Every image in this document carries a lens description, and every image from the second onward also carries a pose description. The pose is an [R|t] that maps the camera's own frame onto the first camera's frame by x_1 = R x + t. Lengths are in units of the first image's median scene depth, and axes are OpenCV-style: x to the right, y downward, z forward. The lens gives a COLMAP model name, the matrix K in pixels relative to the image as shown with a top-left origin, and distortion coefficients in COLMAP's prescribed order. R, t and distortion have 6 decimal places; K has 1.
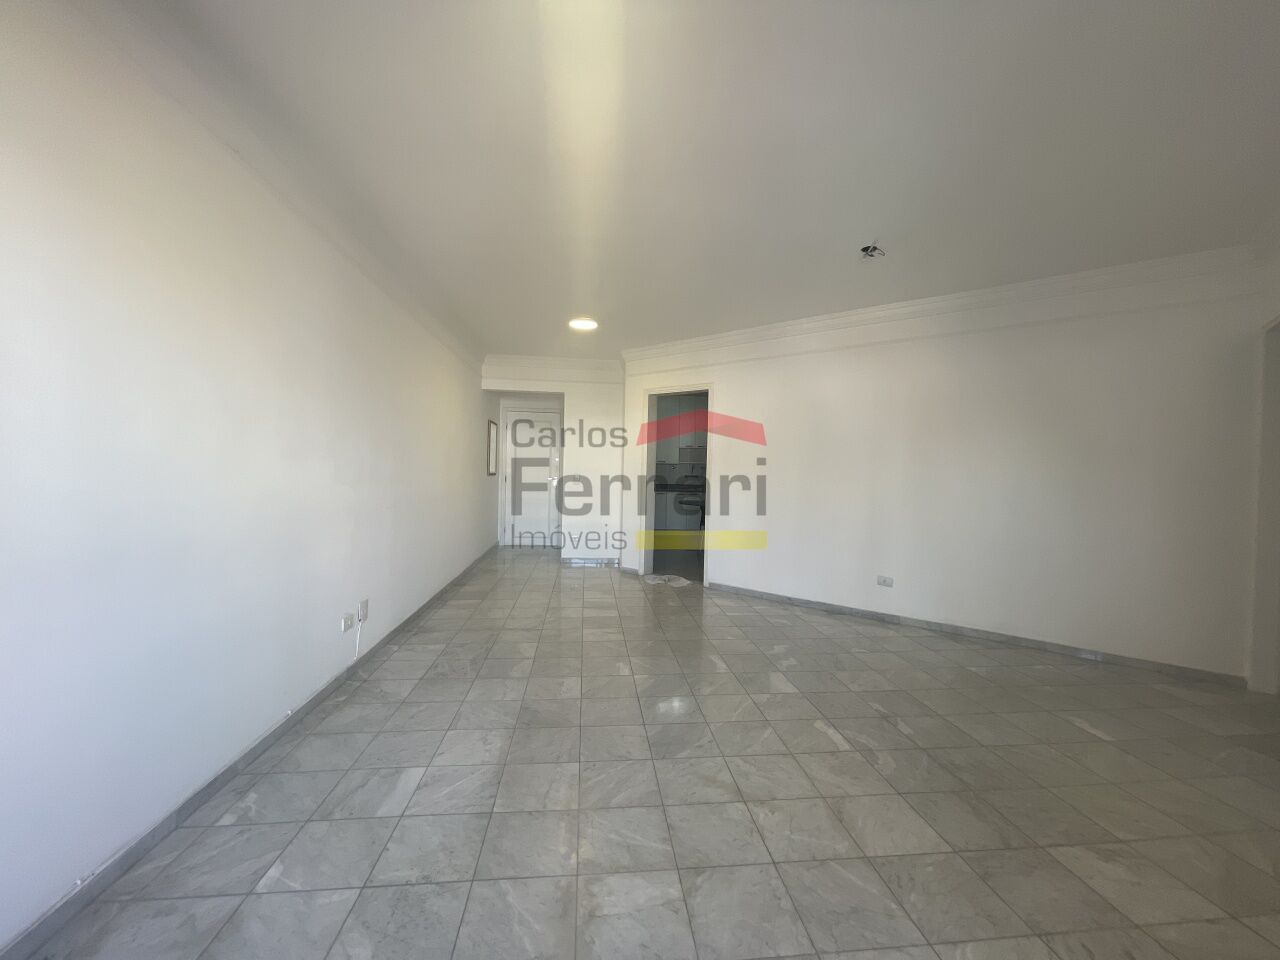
lens RADIAL K [[512.8, 0, 640.0], [0, 512.8, 480.0], [0, 0, 1]] dist [-0.000913, 0.000037]
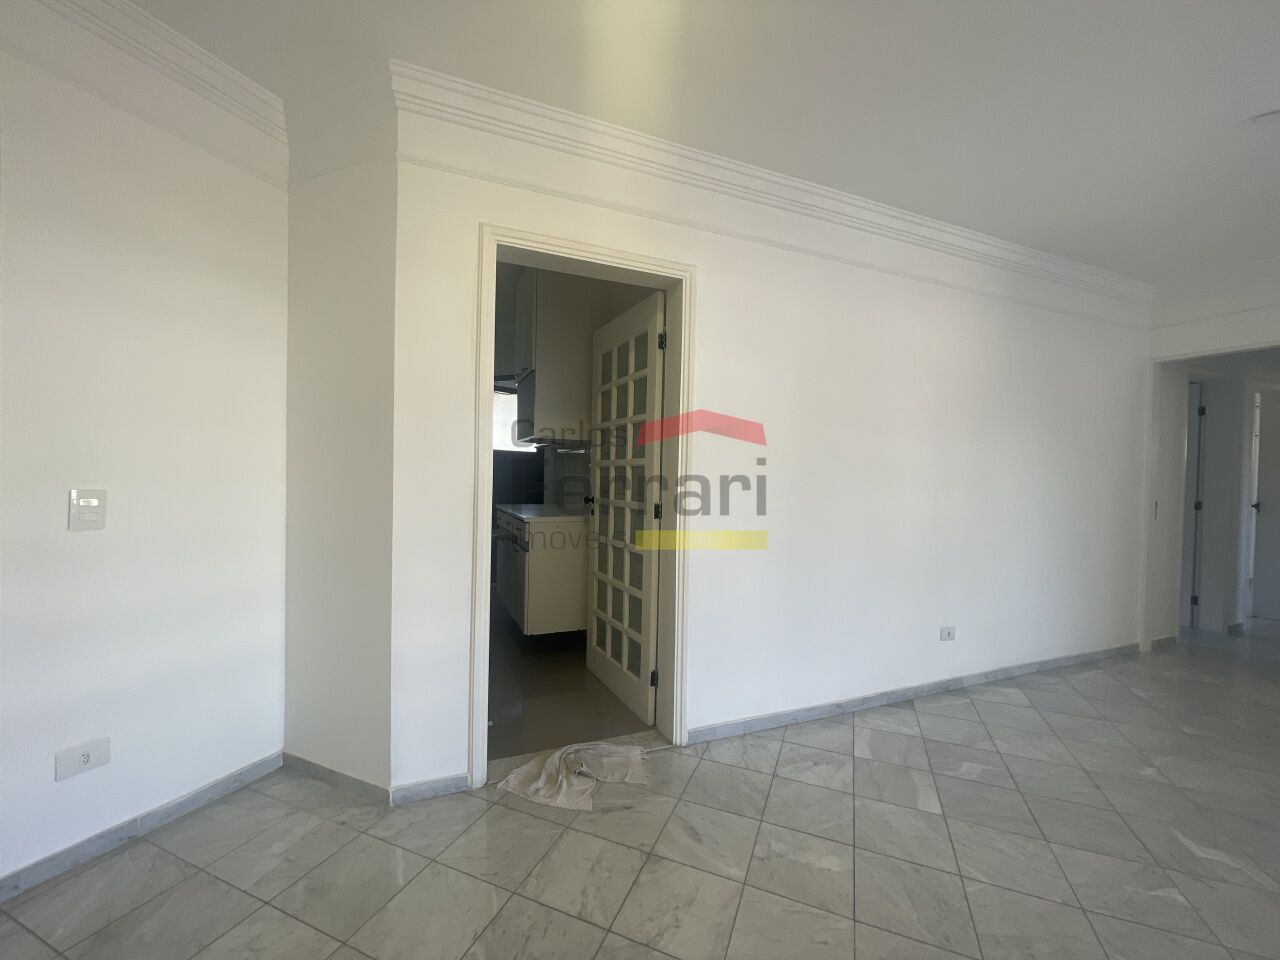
lens RADIAL K [[517.8, 0, 645.7], [0, 517.8, 483.7], [0, 0, 1]] dist [0.000575, 0.000144]
pose [[0.477280, -0.027210, 0.878330, -0.478967], [0.006950, 0.999606, 0.027190, -0.038110], [-0.878724, -0.006873, 0.477281, 1.517633]]
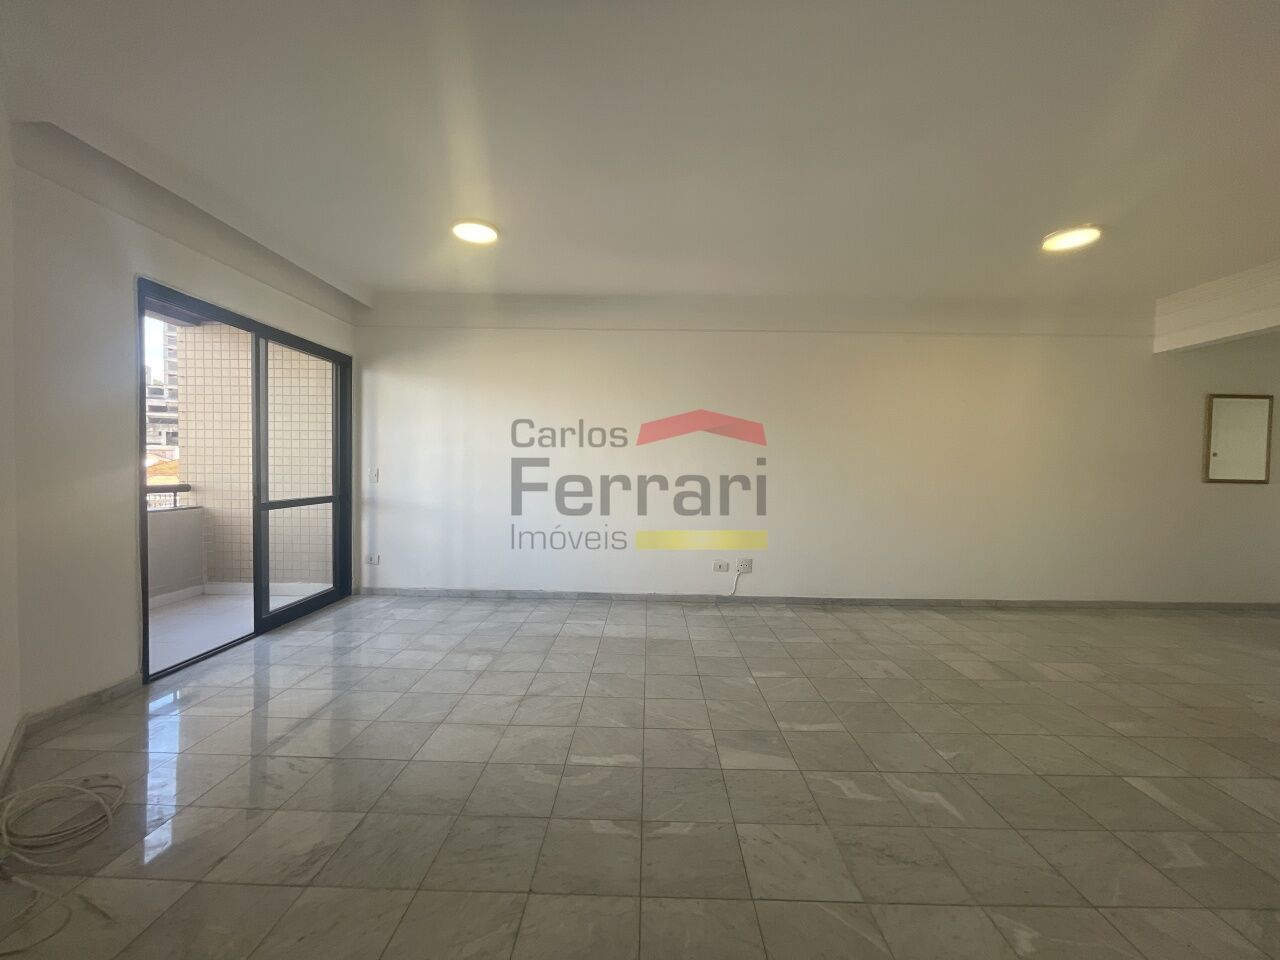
lens RADIAL K [[524.5, 0, 648.7], [0, 524.5, 482.5], [0, 0, 1]] dist [-0.001485, -0.000533]
pose [[-0.110330, 0.000873, -0.993895, 1.005905], [-0.034669, 0.999388, 0.004727, 0.028548], [0.993290, 0.034978, -0.110232, 0.947545]]
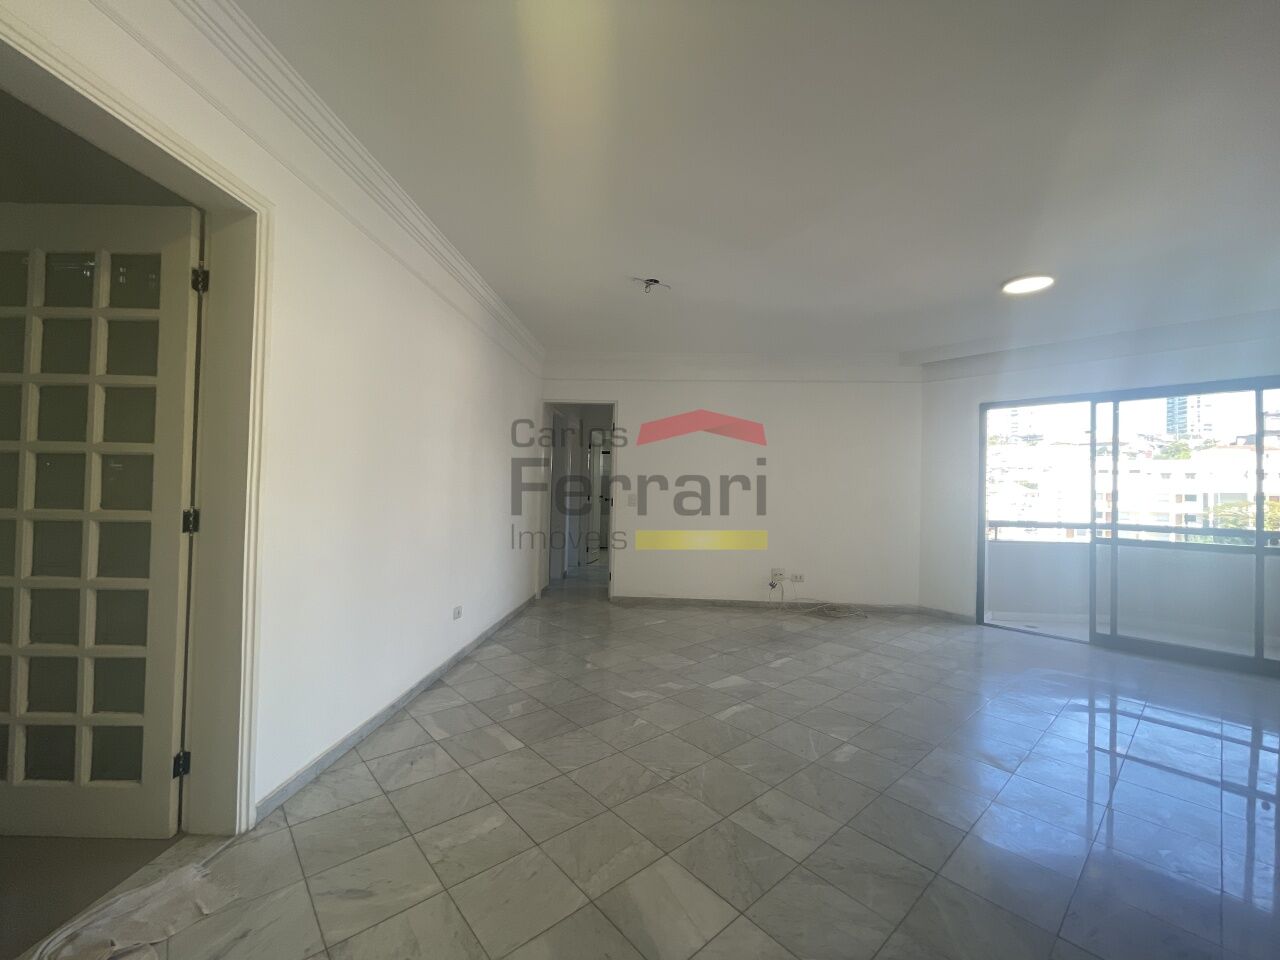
lens RADIAL K [[513.5, 0, 641.2], [0, 513.5, 481.0], [0, 0, 1]] dist [-0.000775, 0.000261]
pose [[-0.579680, -0.022845, 0.814524, -0.501876], [-0.025927, 0.999618, 0.009584, -0.034638], [-0.814431, -0.015562, -0.580051, 1.827055]]
